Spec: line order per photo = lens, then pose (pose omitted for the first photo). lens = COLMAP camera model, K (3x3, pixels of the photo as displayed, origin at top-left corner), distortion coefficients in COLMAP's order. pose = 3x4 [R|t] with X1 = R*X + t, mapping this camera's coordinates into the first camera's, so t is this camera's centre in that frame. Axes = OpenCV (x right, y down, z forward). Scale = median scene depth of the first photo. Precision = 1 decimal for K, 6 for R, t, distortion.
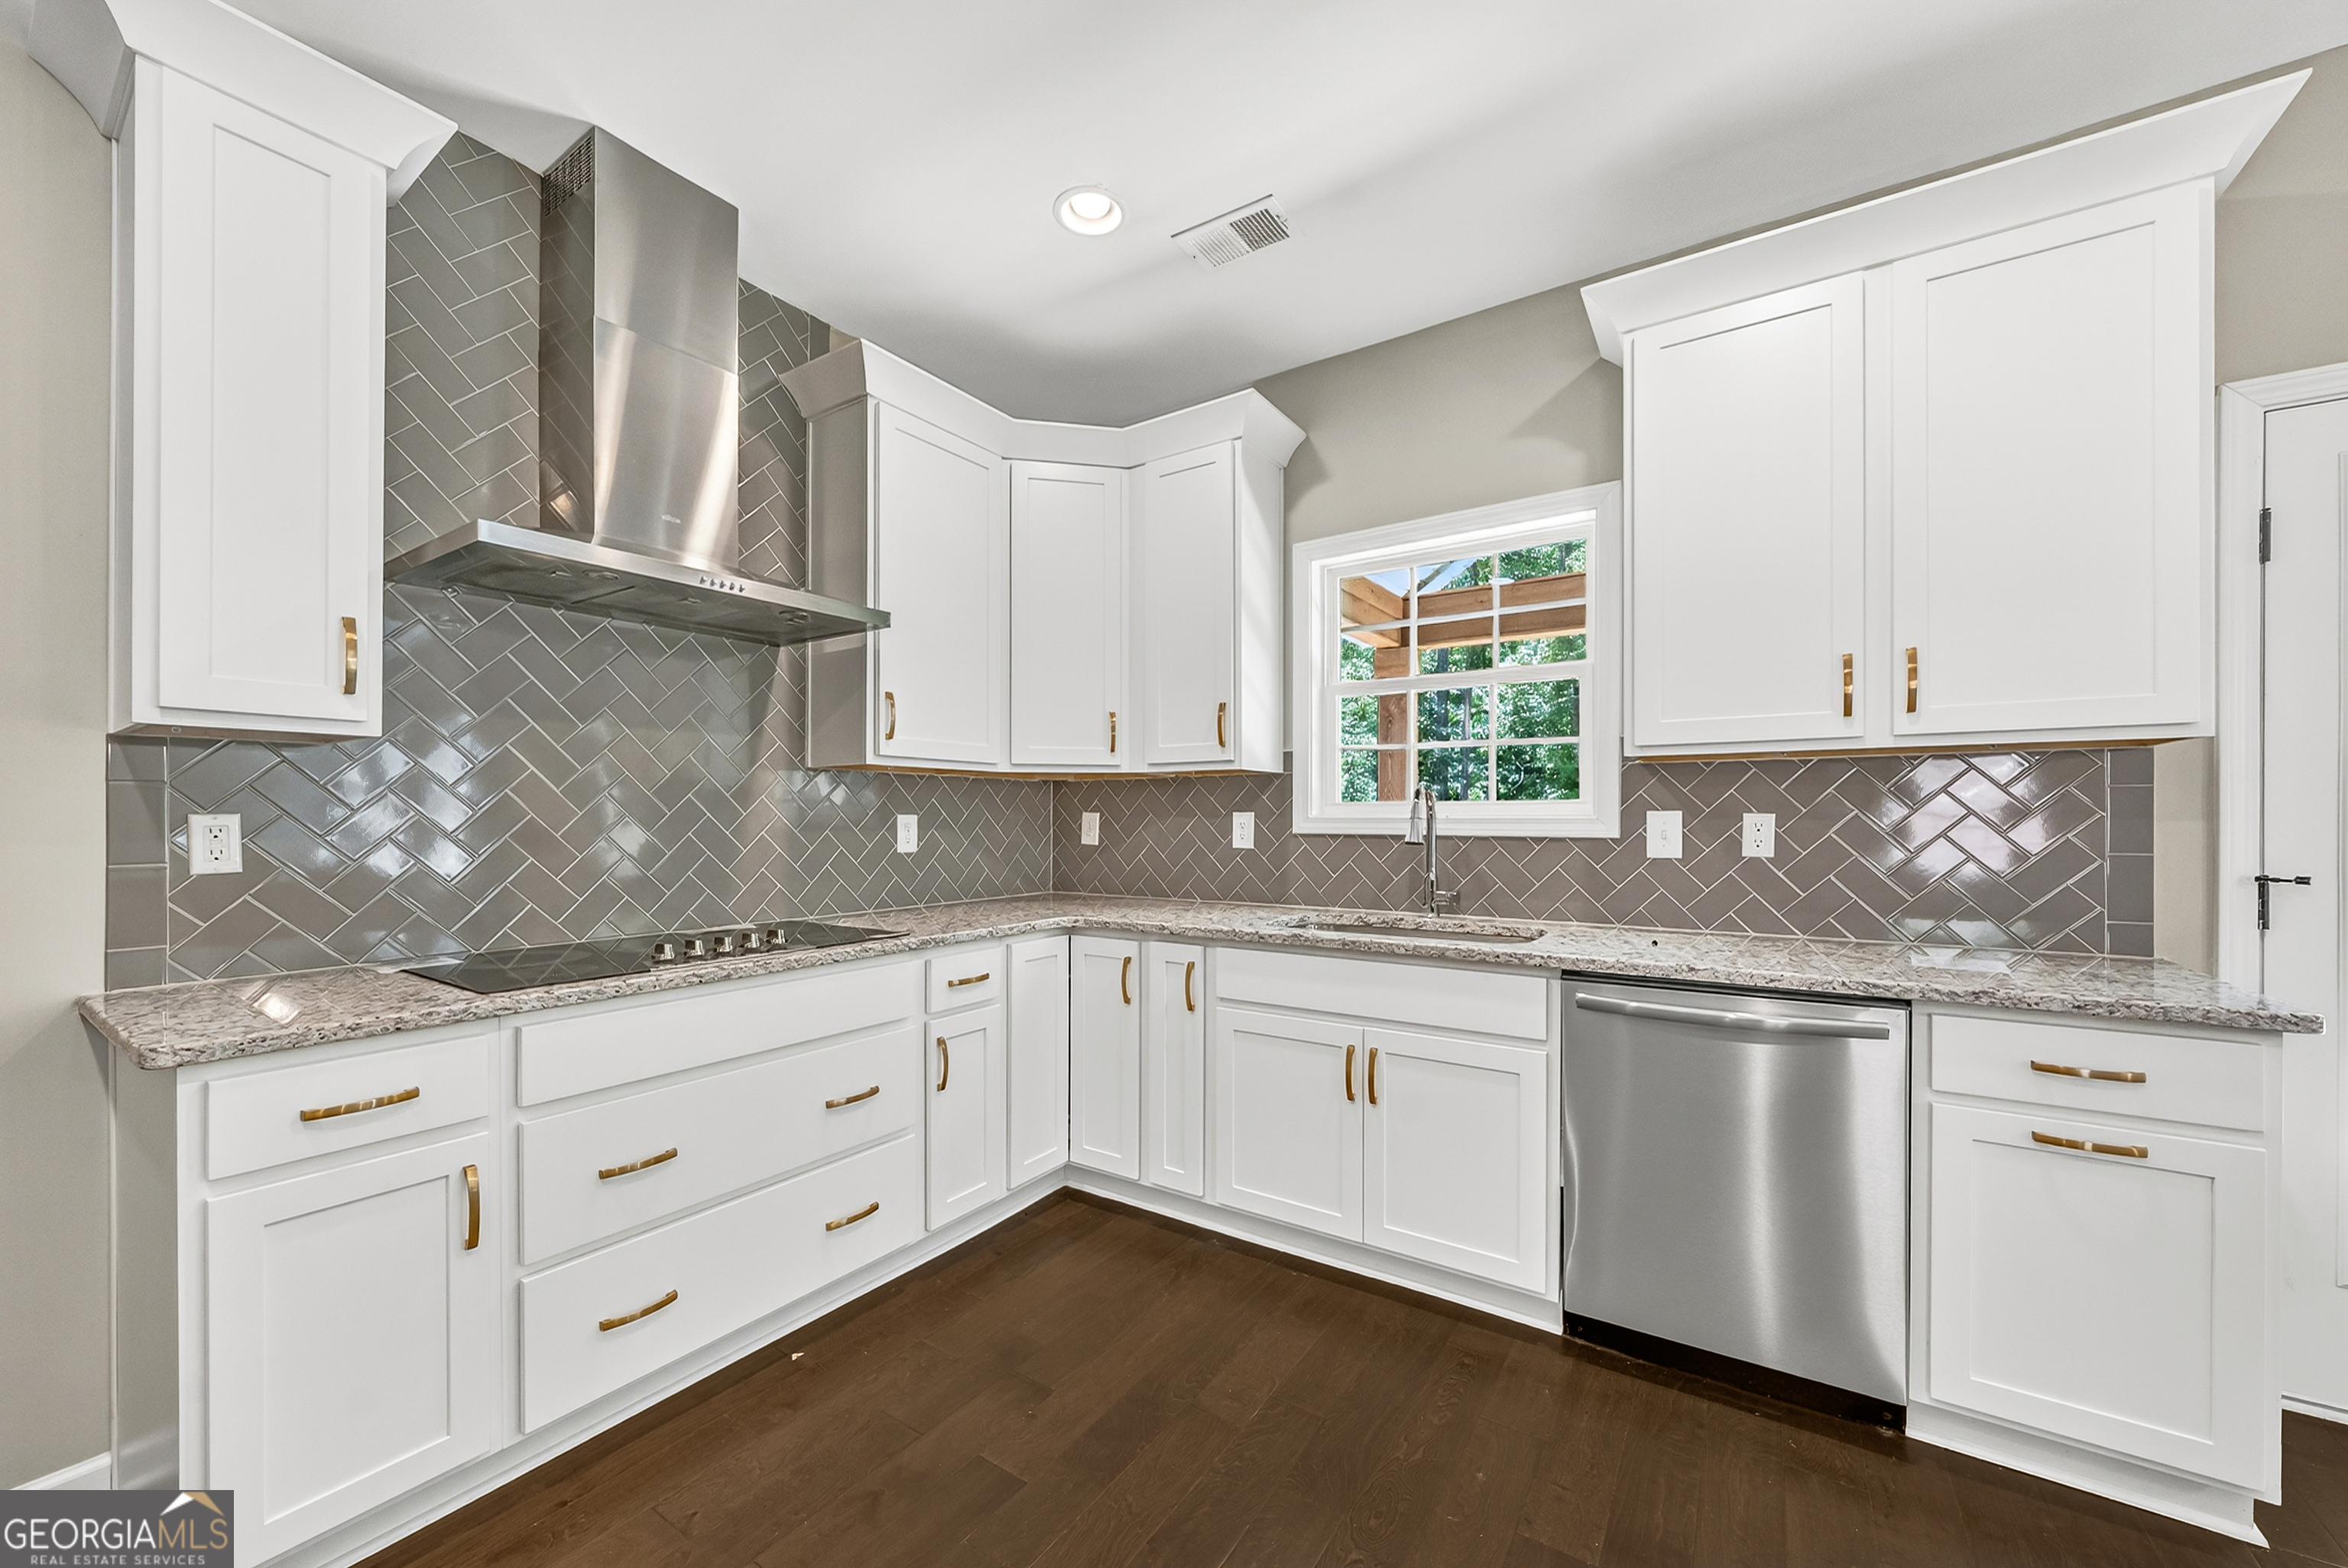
lens RADIAL K [[878.8, 0, 1162.5], [0, 878.8, 806.5], [0, 0, 1]] dist [-0.001954, -0.000037]
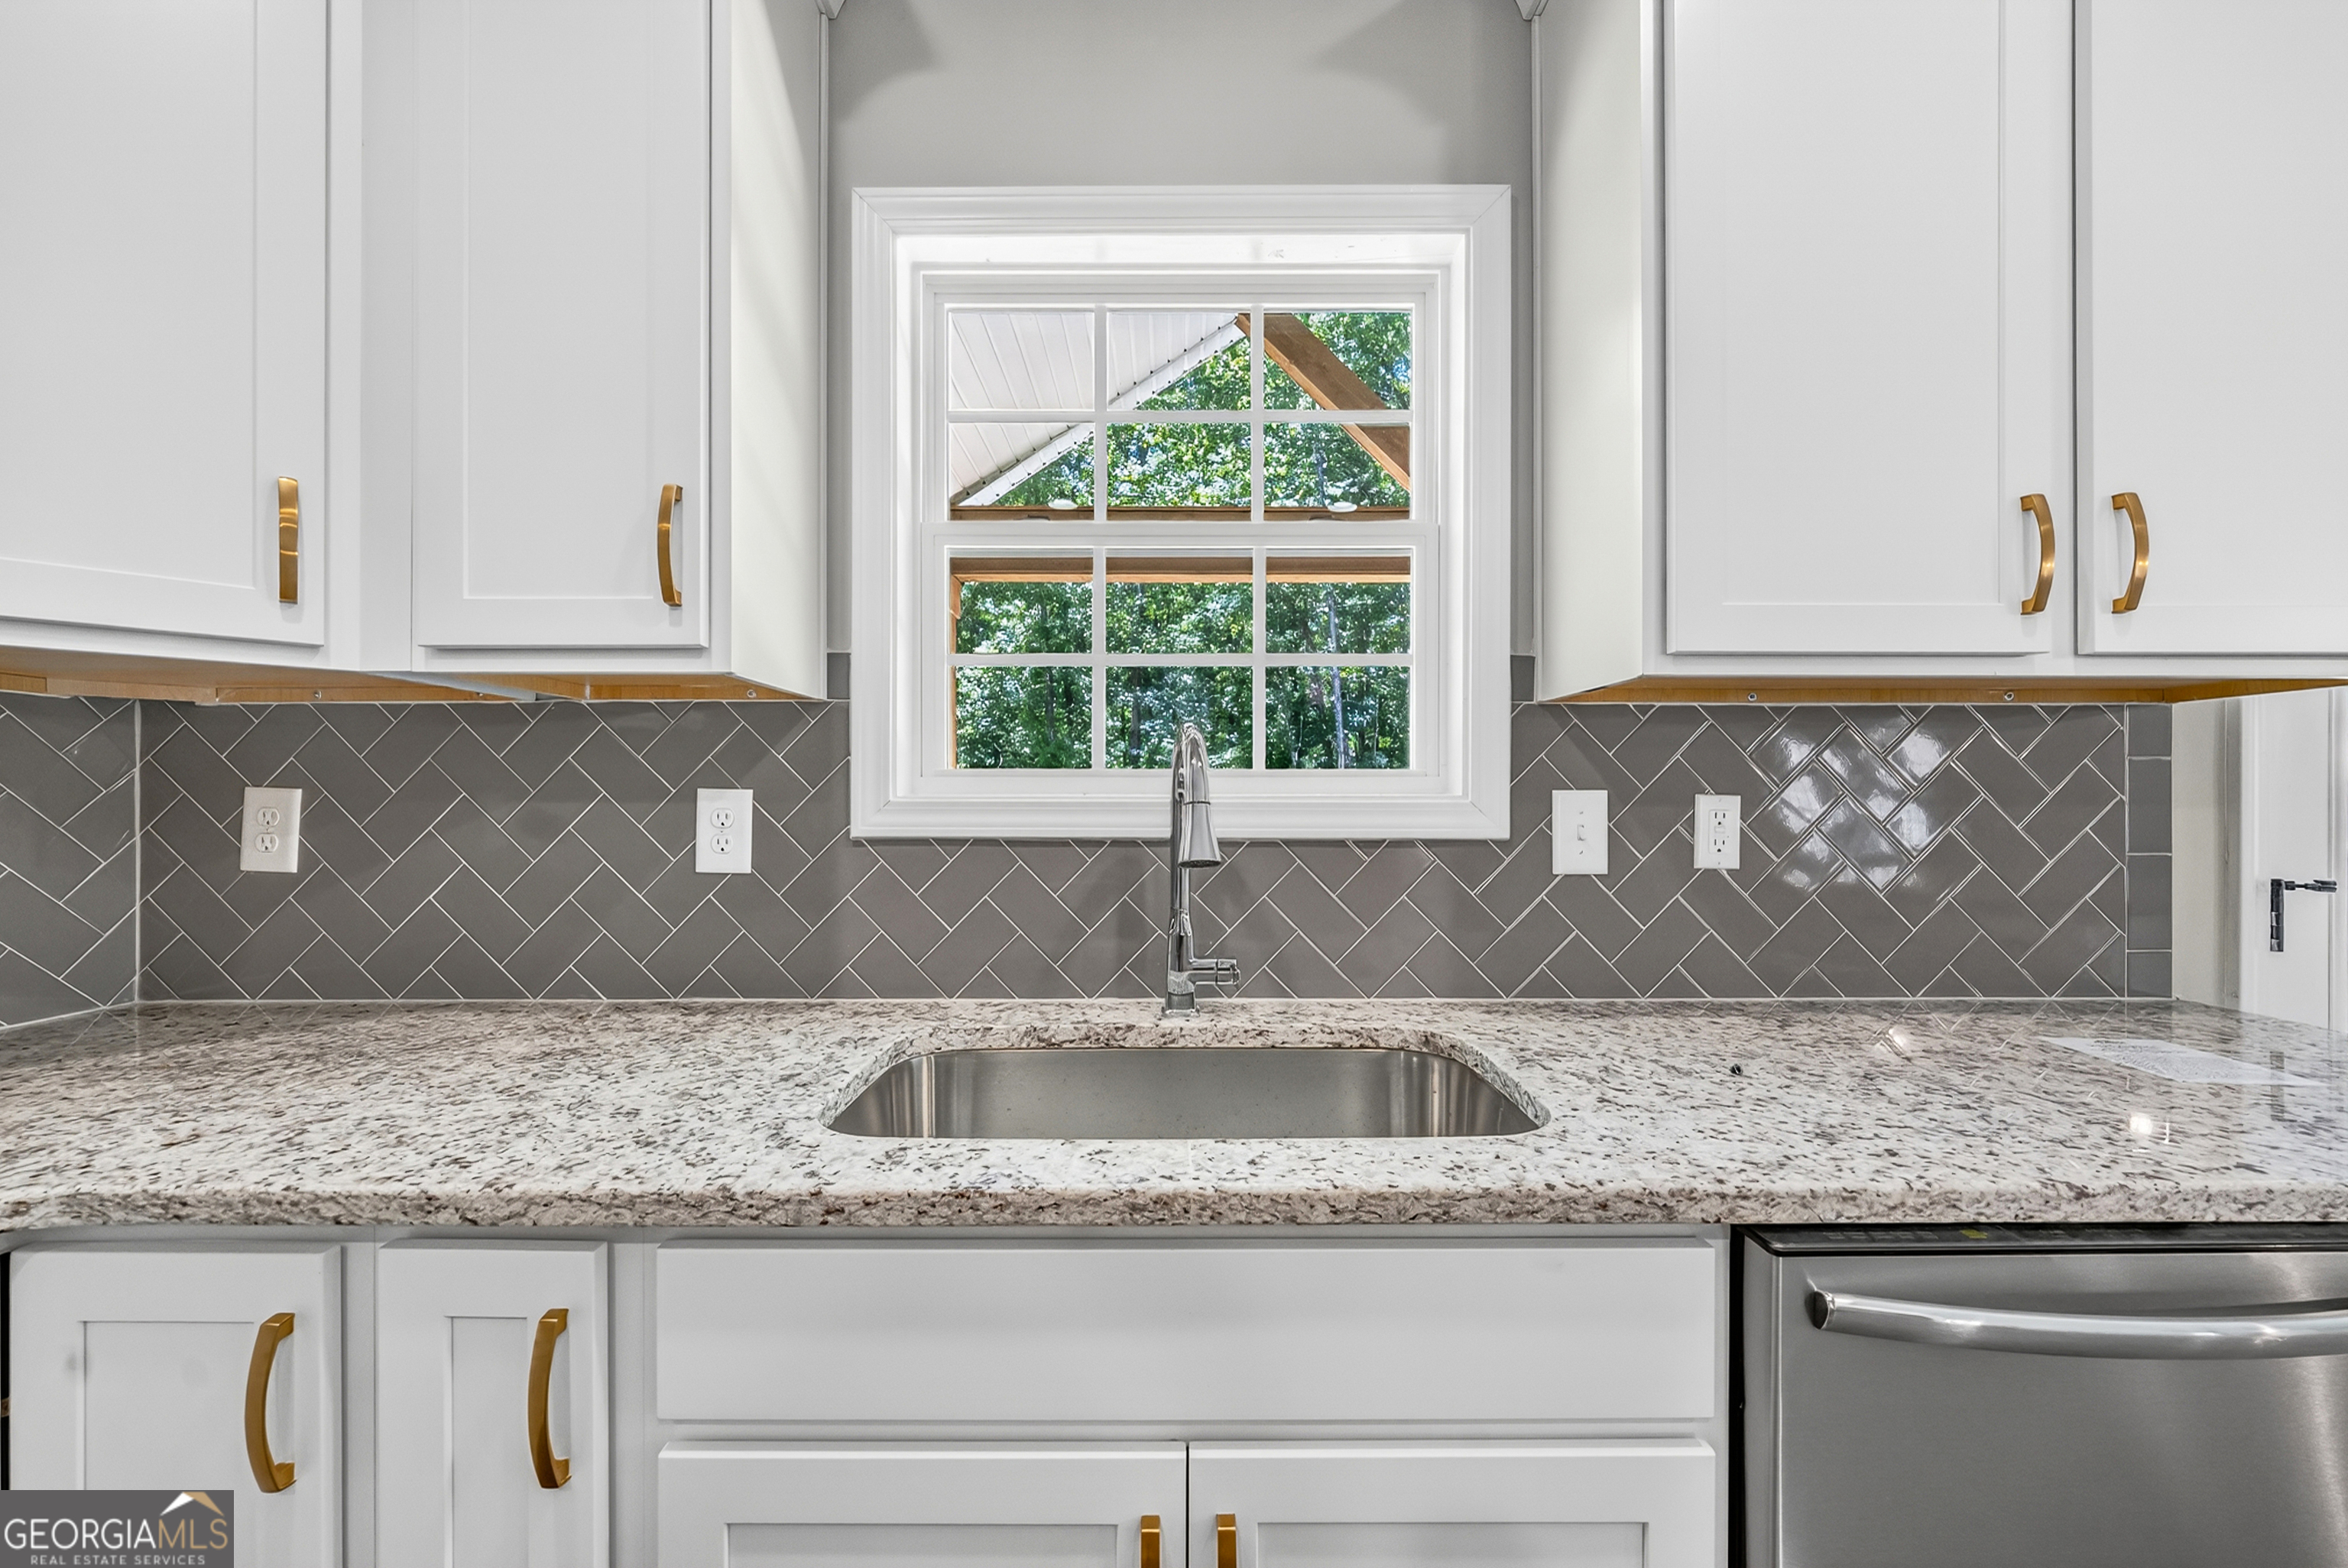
lens RADIAL K [[878.8, 0, 1162.5], [0, 878.8, 806.5], [0, 0, 1]] dist [-0.001954, -0.000037]
pose [[0.830225, -0.002413, 0.557424, 0.035307], [-0.007478, 0.999852, 0.015466, 0.008061], [-0.557379, -0.017008, 0.830084, 0.609975]]
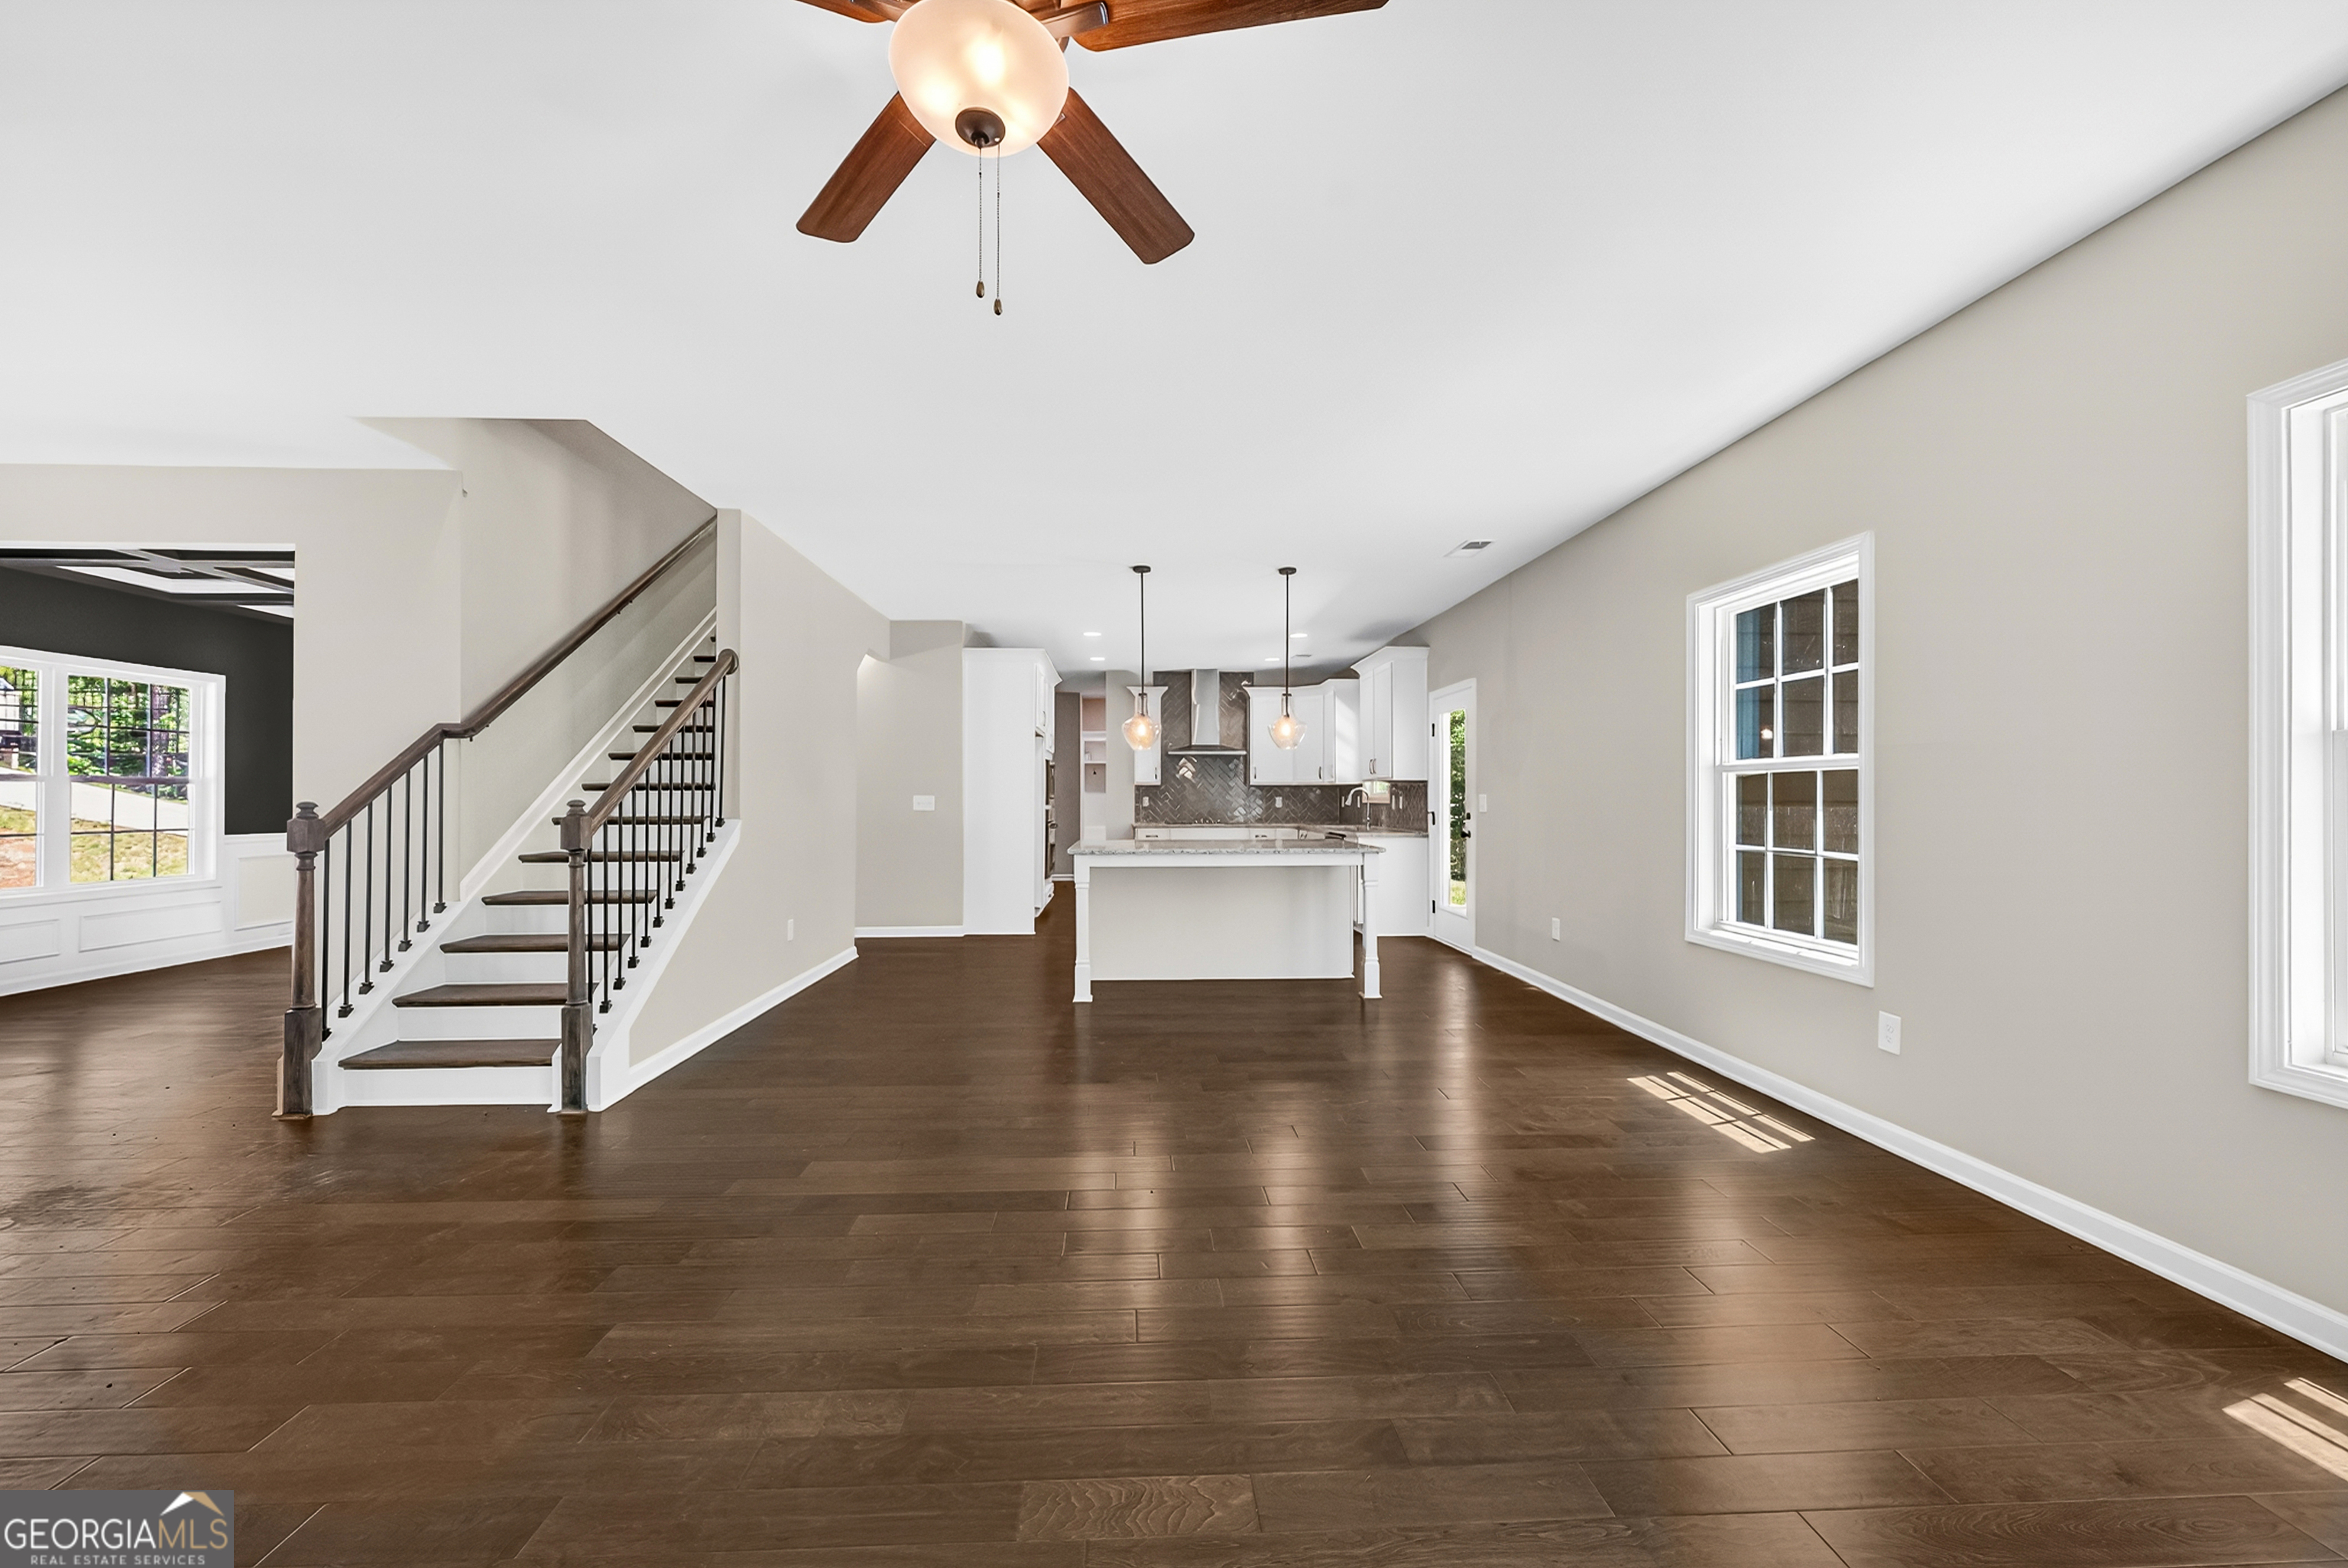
lens RADIAL K [[815.9, 0, 1170.2], [0, 815.9, 788.7], [0, 0, 1]] dist [-0.001025, 0.000124]
pose [[0.596142, -0.008947, -0.802829, 2.449641], [0.009208, 0.999948, -0.004306, -0.018777], [0.802826, -0.004825, 0.596194, -1.550013]]
